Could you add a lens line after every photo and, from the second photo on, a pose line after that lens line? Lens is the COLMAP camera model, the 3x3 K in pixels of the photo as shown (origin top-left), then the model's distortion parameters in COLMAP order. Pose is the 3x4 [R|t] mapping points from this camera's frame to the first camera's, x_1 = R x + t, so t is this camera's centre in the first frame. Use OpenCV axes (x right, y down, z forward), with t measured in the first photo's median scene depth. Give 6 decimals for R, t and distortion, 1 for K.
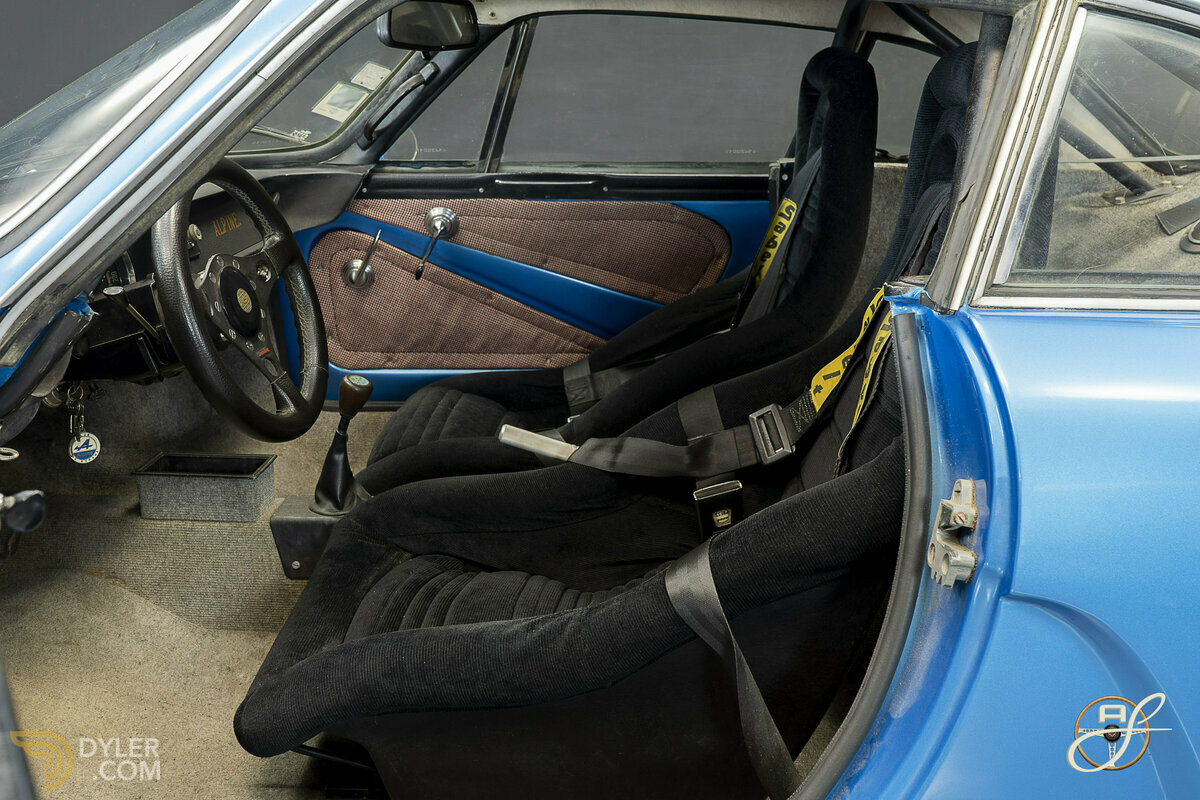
lens RADIAL K [[1202.0, 0, 599.9], [0, 1202.0, 400.7], [0, 0, 1]] dist [0.000573, 0.000000]
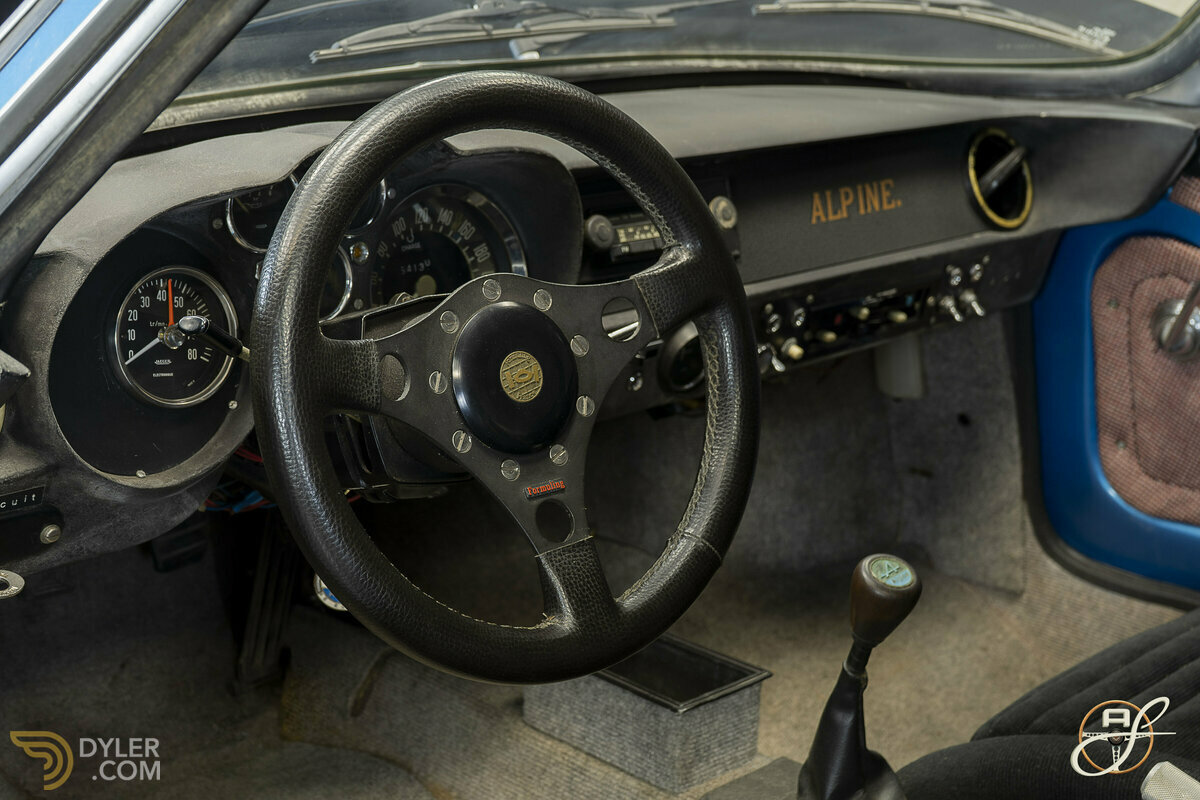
lens RADIAL K [[1951.9, 0, 600.0], [0, 1951.9, 399.1], [0, 0, 1]] dist [0.064588, 0.000000]
pose [[0.735047, 0.184246, -0.652502, 0.154373], [-0.198067, 0.978741, 0.053243, -0.078556], [0.648441, 0.090103, 0.755914, 0.273682]]
